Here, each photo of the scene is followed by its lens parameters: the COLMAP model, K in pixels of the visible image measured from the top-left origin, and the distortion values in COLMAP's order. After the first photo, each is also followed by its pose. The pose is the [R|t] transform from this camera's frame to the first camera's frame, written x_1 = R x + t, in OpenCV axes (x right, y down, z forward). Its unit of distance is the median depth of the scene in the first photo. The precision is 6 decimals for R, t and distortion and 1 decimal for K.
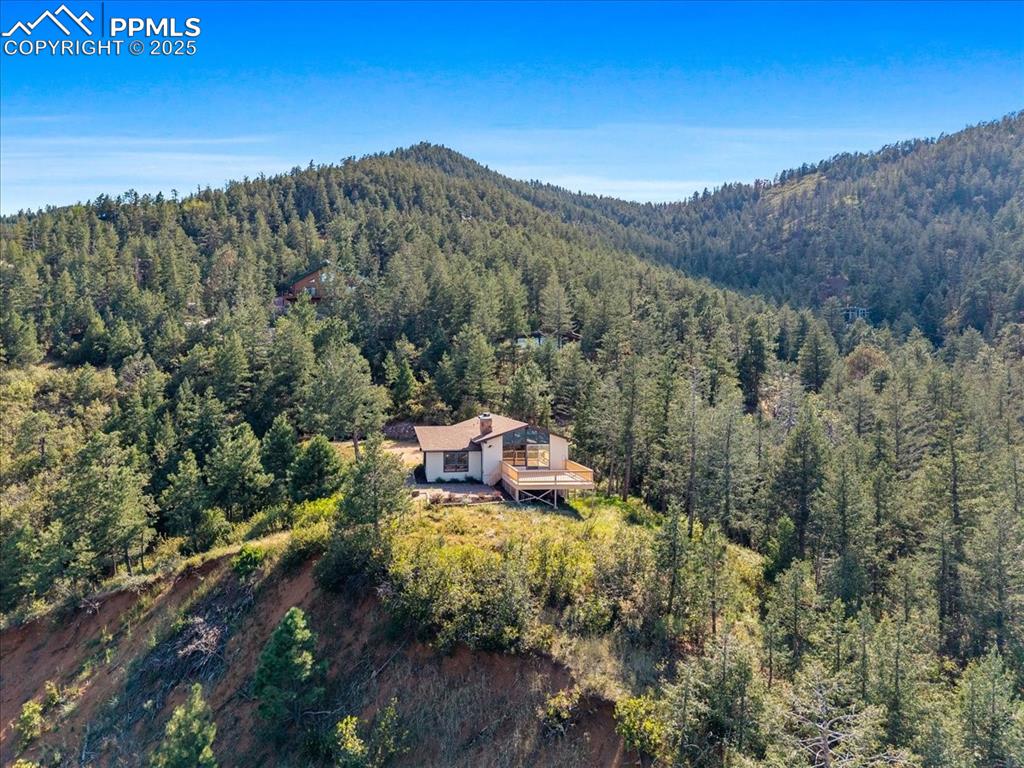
lens RADIAL K [[659.0, 0, 512.0], [0, 659.0, 384.0], [0, 0, 1]] dist [0.054009, -0.040017]
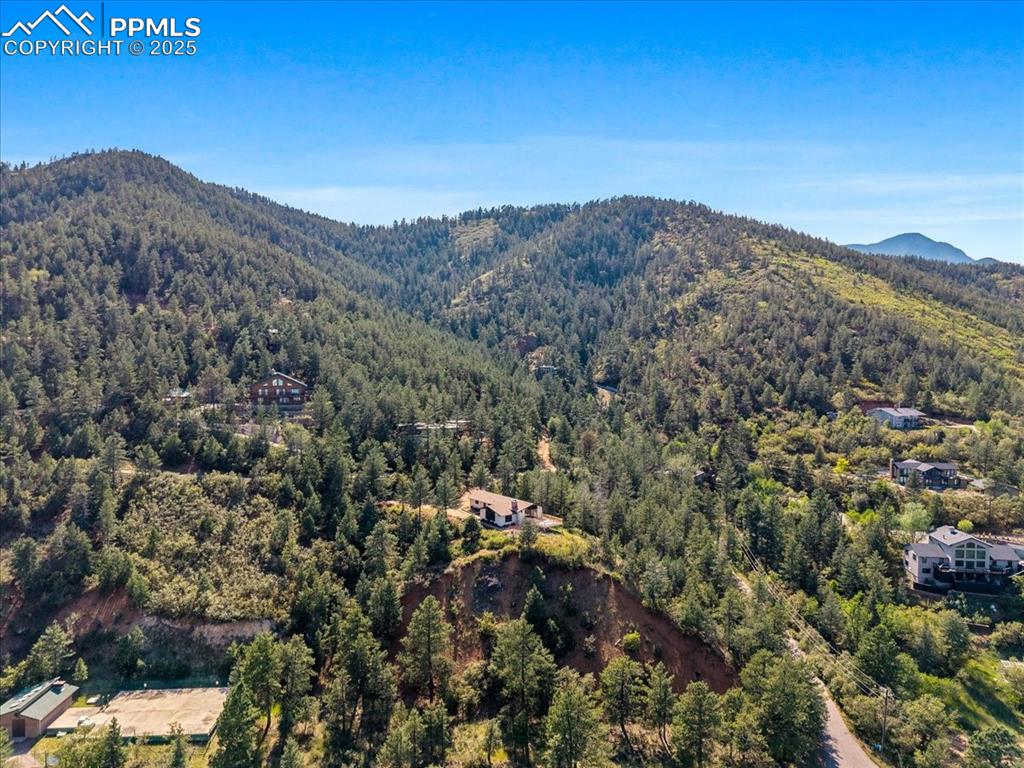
lens RADIAL K [[659.0, 0, 512.0], [0, 659.0, 384.0], [0, 0, 1]] dist [0.054009, -0.040017]
pose [[0.877608, -0.007095, 0.479327, -0.160979], [-0.003695, 0.999761, 0.021565, -0.058484], [-0.479365, -0.020696, 0.877372, -0.166373]]
